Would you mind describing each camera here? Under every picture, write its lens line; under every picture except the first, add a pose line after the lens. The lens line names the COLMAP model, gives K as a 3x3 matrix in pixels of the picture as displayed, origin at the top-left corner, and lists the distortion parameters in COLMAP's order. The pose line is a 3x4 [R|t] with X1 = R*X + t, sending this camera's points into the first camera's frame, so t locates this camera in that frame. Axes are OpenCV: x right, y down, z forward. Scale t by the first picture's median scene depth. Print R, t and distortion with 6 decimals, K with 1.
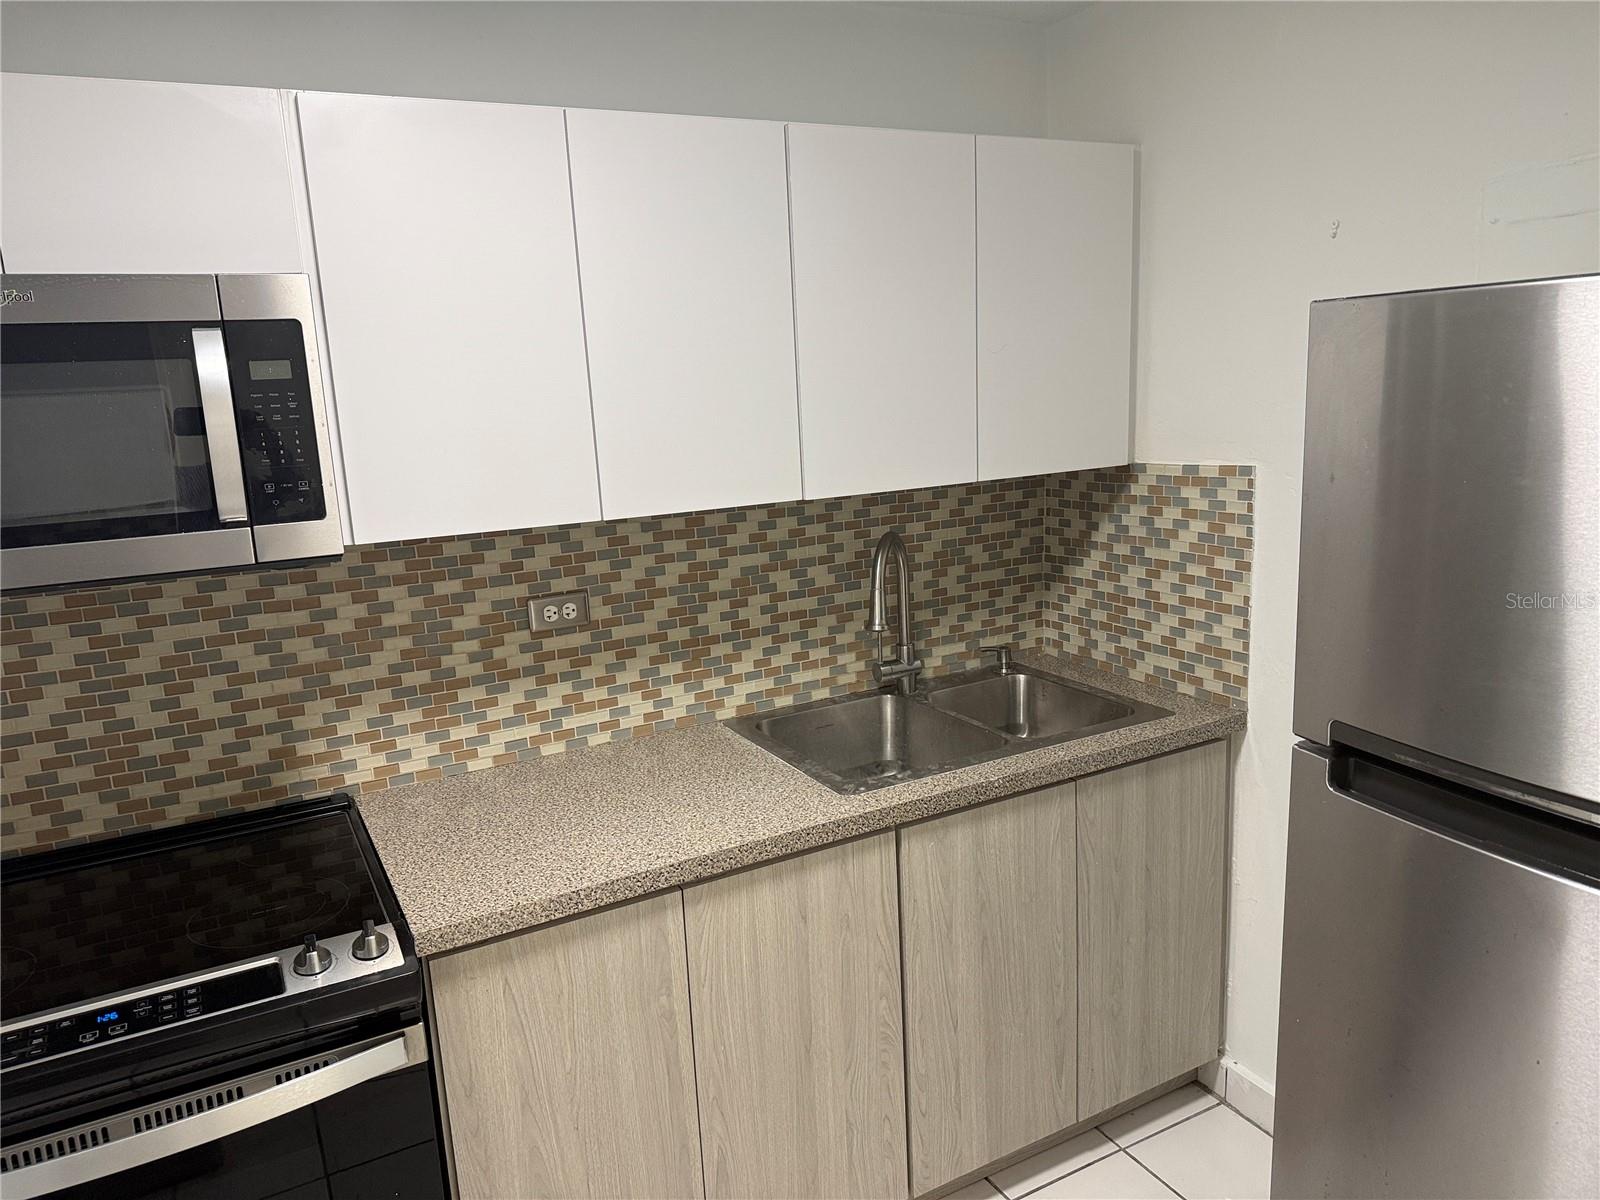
lens RADIAL K [[1159.5, 0, 859.9], [0, 1159.5, 568.3], [0, 0, 1]] dist [0.033373, -0.058780]
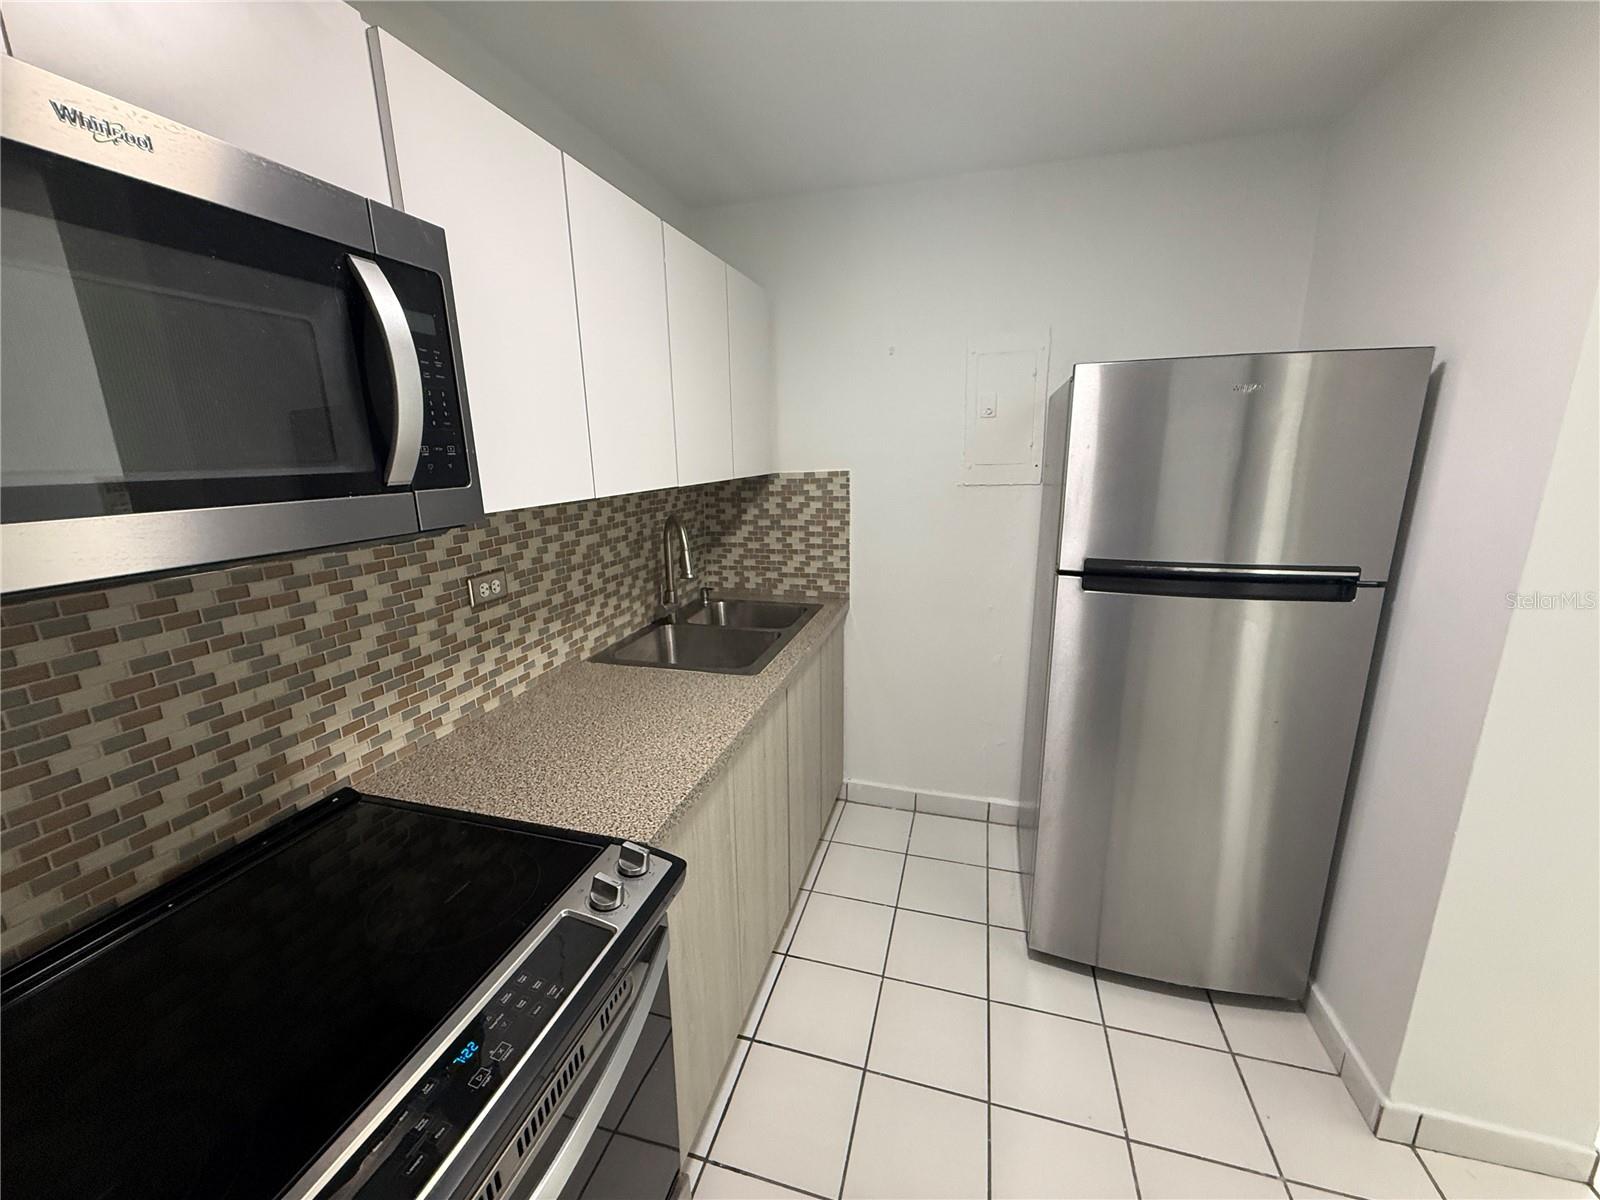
lens RADIAL K [[646.9, 0, 802.2], [0, 646.9, 587.5], [0, 0, 1]] dist [-0.000018, 0.001108]
pose [[0.695582, -0.119957, 0.708361, -0.539825], [0.108344, 0.992201, 0.061634, 0.033123], [-0.710230, 0.033875, 0.703154, 0.333913]]
